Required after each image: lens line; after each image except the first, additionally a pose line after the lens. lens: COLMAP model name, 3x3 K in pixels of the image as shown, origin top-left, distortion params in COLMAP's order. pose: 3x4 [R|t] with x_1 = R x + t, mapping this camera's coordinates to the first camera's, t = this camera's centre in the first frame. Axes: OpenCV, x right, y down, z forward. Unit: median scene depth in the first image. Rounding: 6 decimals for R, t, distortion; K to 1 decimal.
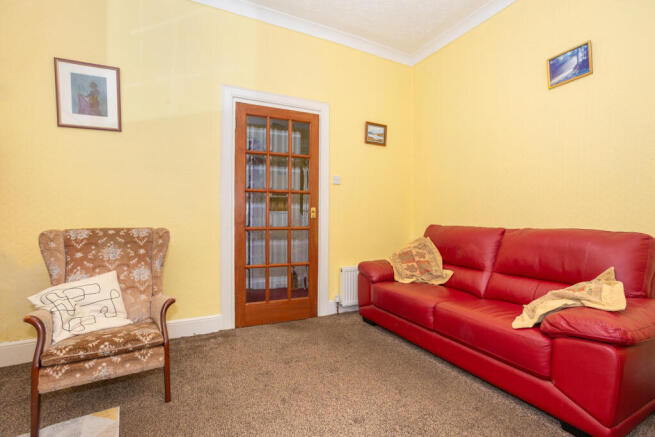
lens RADIAL K [[328.0, 0, 326.2], [0, 328.0, 212.8], [0, 0, 1]] dist [-0.043865, 0.037689]
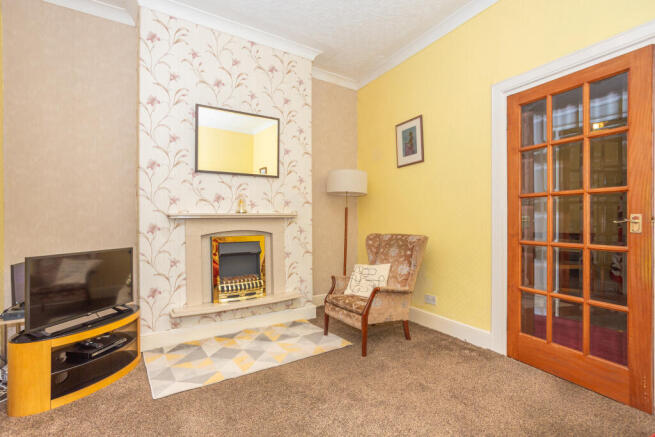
lens RADIAL K [[328.0, 0, 326.2], [0, 328.0, 212.8], [0, 0, 1]] dist [-0.043865, 0.037689]
pose [[0.004721, -0.026745, -0.999631, 0.703873], [0.004424, 0.999633, -0.026724, -0.008326], [0.999979, -0.004296, 0.004838, 0.609626]]
